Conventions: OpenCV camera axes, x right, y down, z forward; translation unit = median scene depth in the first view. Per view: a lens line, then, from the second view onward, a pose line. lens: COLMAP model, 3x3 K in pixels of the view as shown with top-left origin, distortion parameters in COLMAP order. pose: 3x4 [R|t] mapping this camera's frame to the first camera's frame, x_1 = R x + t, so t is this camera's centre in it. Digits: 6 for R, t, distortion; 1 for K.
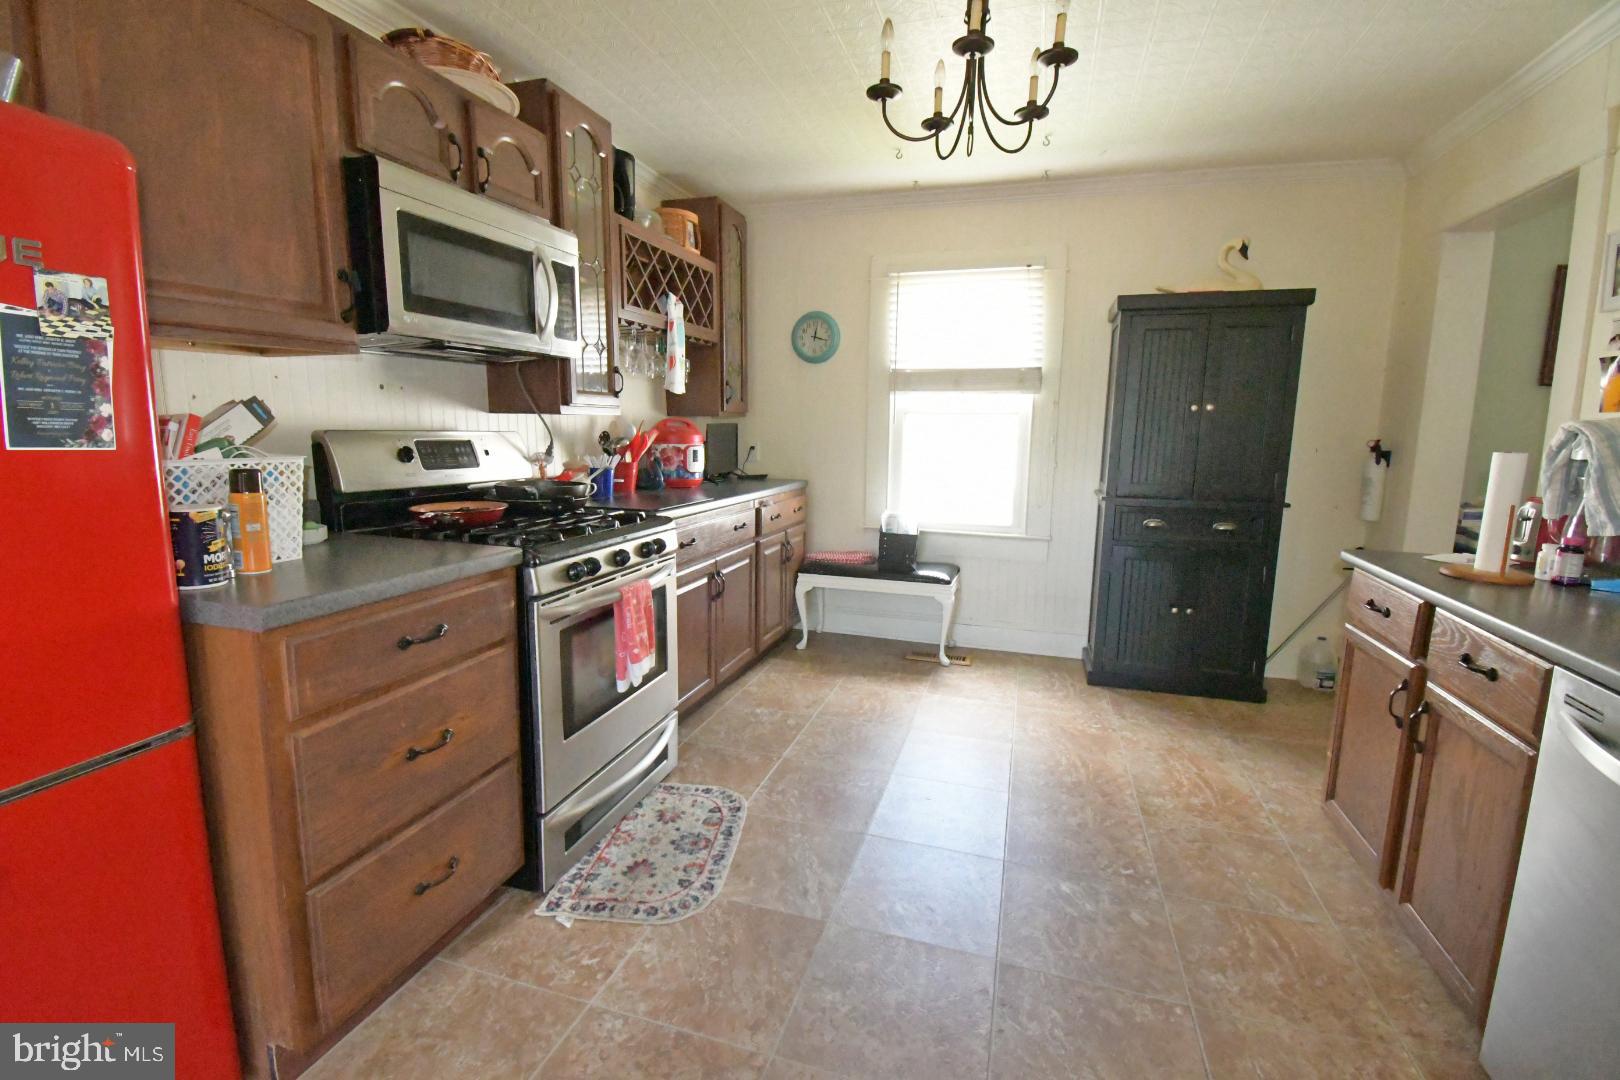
lens RADIAL K [[720.8, 0, 816.4], [0, 720.8, 533.5], [0, 0, 1]] dist [0.012593, -0.021055]
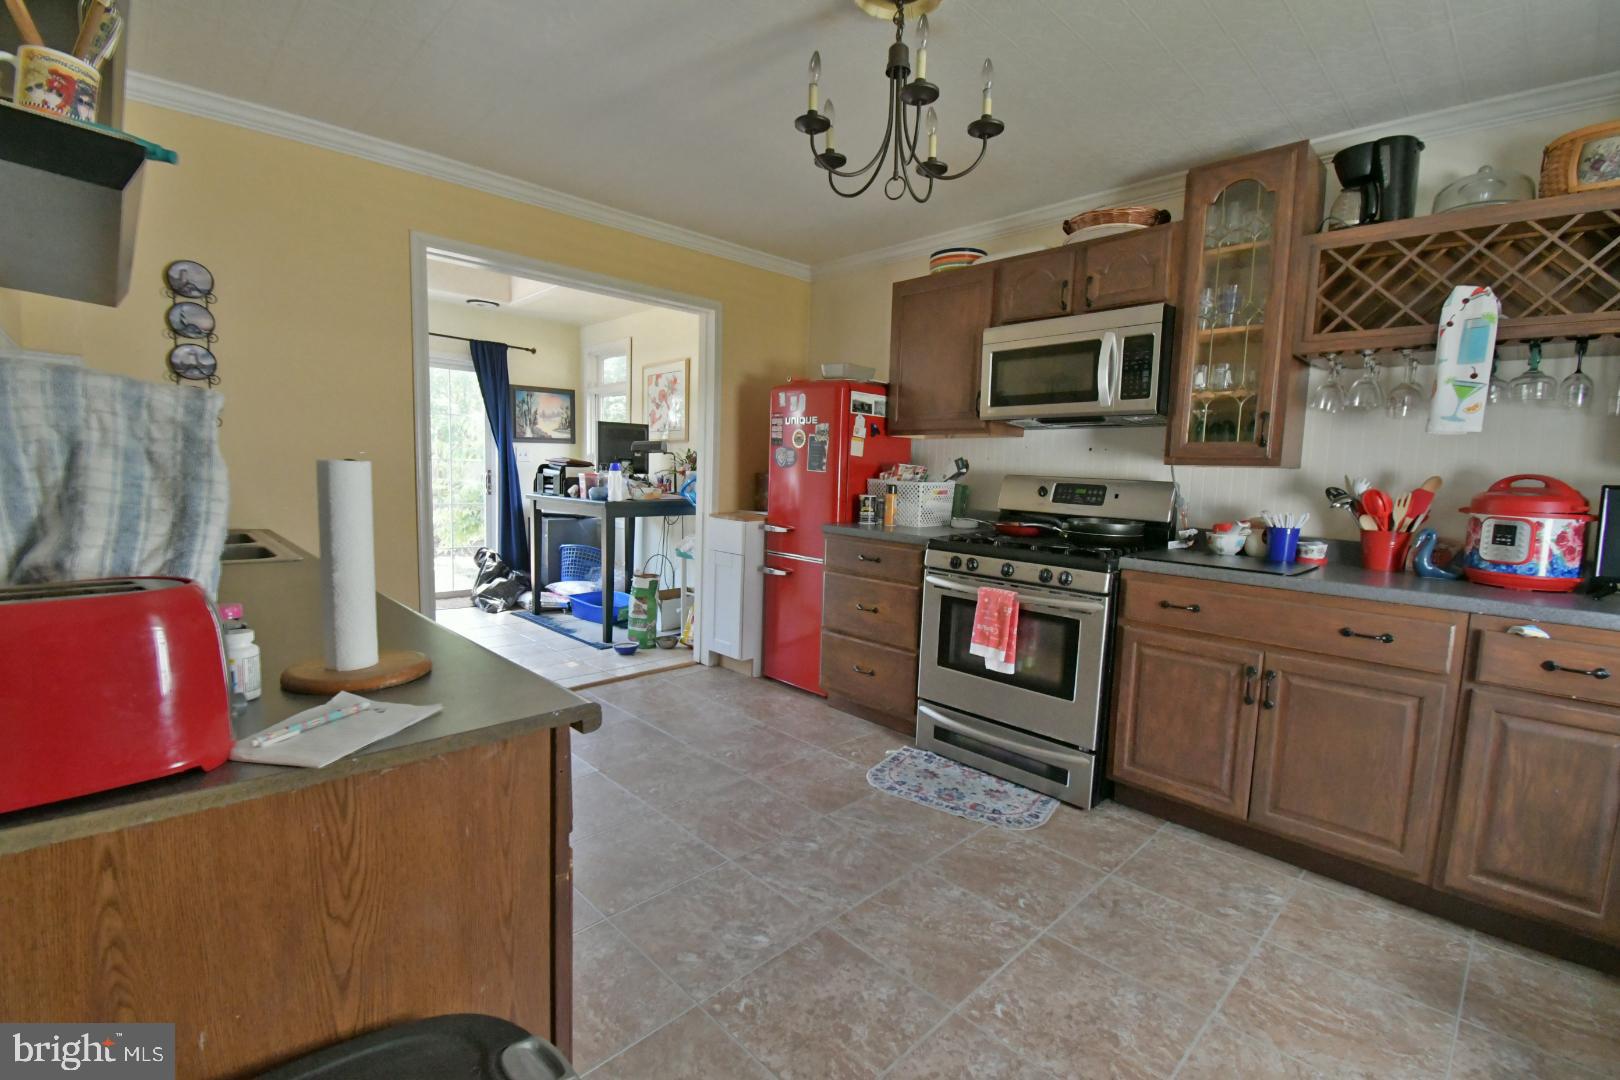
lens RADIAL K [[720.8, 0, 815.2], [0, 720.8, 542.4], [0, 0, 1]] dist [0.012593, -0.021055]
pose [[-0.477688, 0.059100, -0.876539, 0.737168], [-0.171161, 0.972355, 0.158838, -0.116213], [0.861695, 0.225905, -0.454367, 0.914342]]
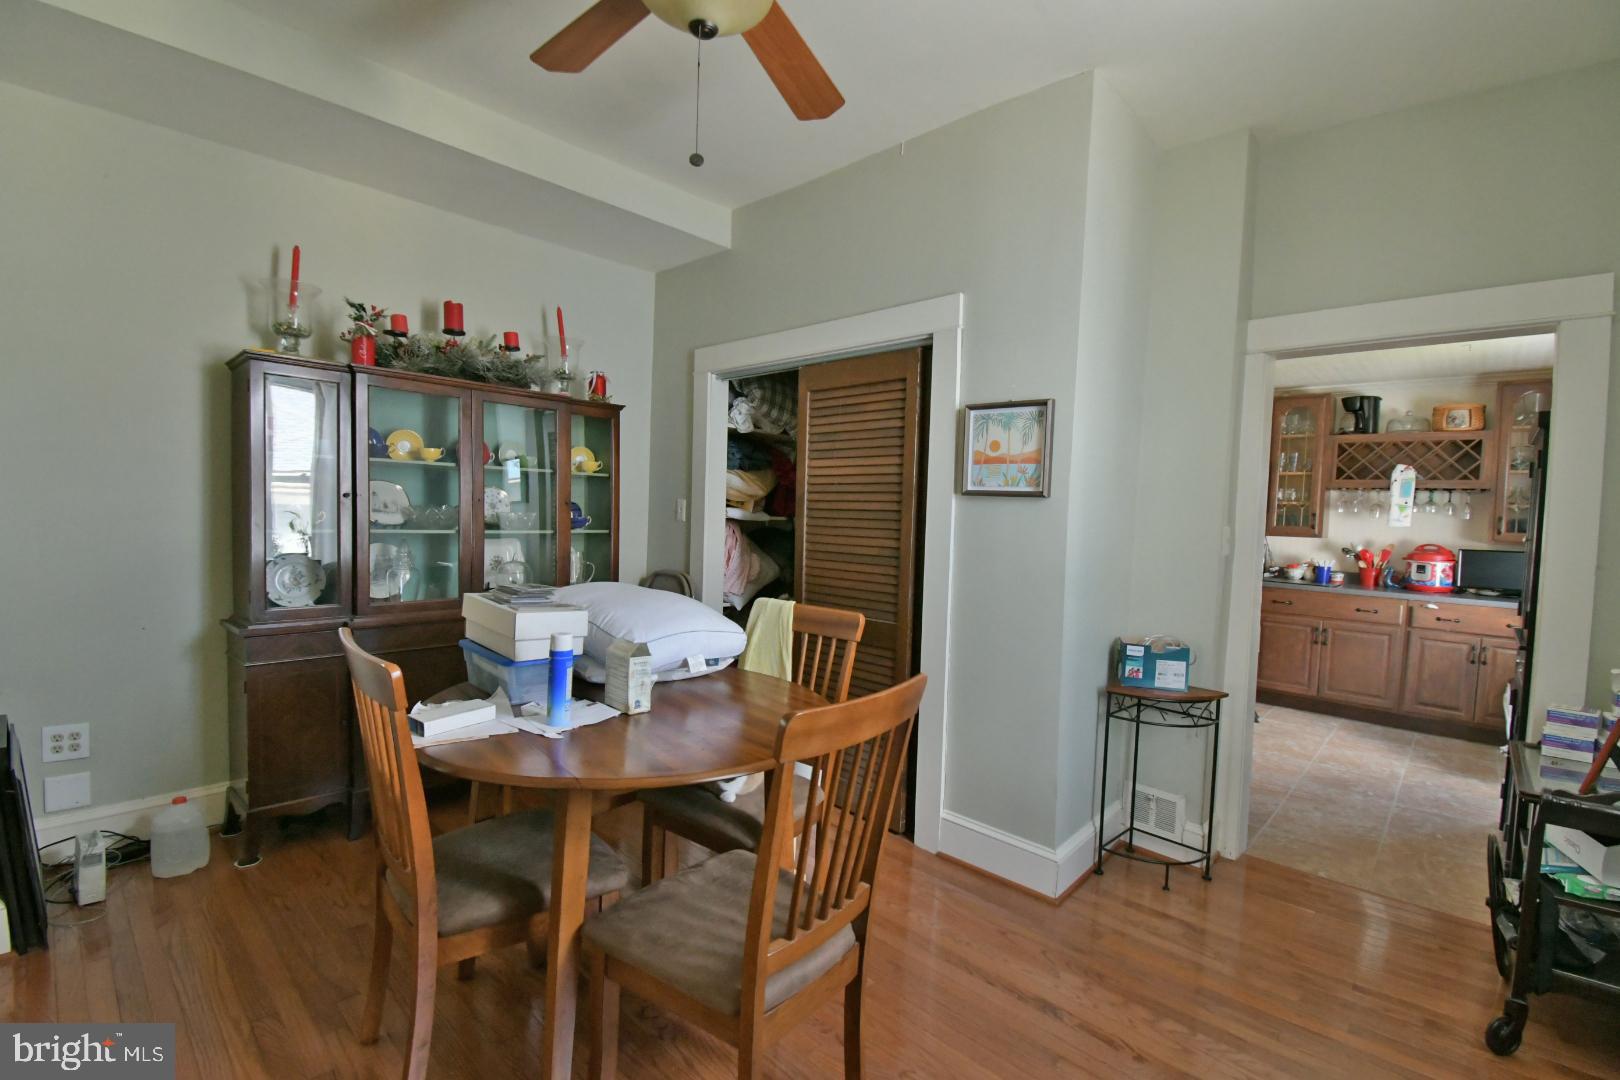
lens RADIAL K [[720.8, 0, 816.2], [0, 720.8, 543.8], [0, 0, 1]] dist [0.012593, -0.021055]
pose [[-0.435442, 0.011169, -0.900147, 1.934735], [-0.179836, 0.978688, 0.099138, -0.098089], [0.882071, 0.205048, -0.424154, 0.628166]]
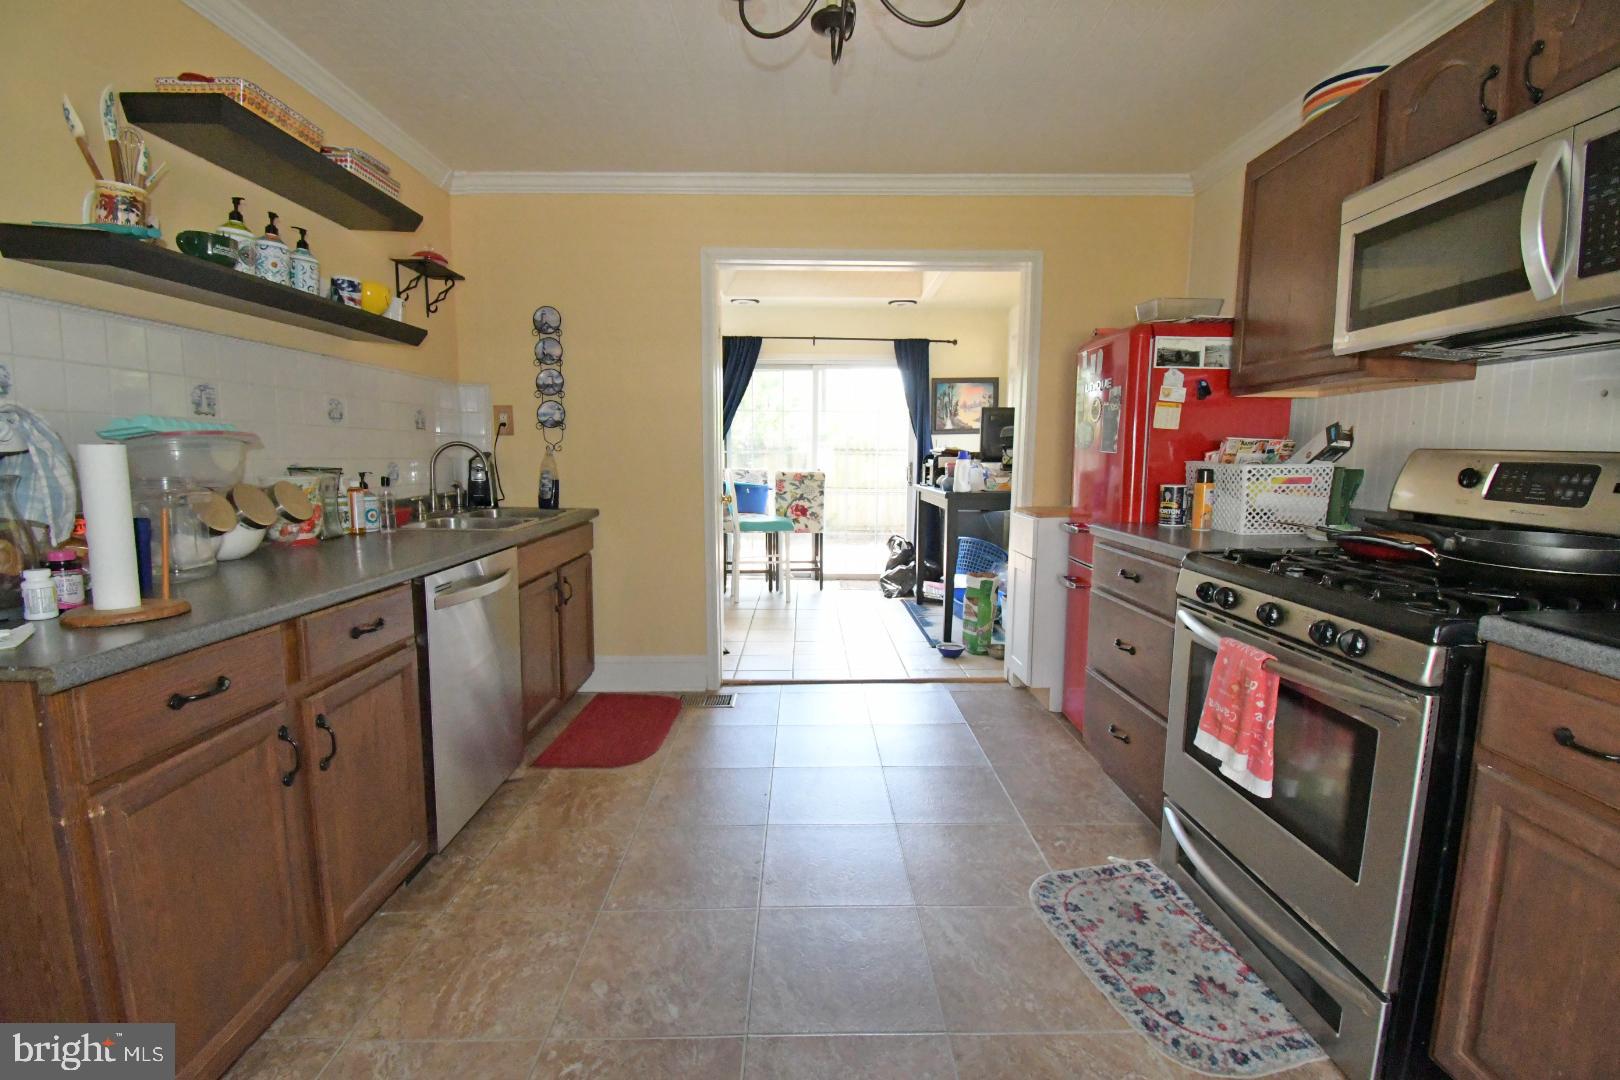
lens RADIAL K [[720.8, 0, 808.5], [0, 720.8, 539.4], [0, 0, 1]] dist [0.012593, -0.021055]
pose [[-0.954455, 0.016070, -0.297922, 0.286489], [-0.064190, 0.964103, 0.257652, -0.143625], [0.291368, 0.265041, -0.919162, 1.085593]]
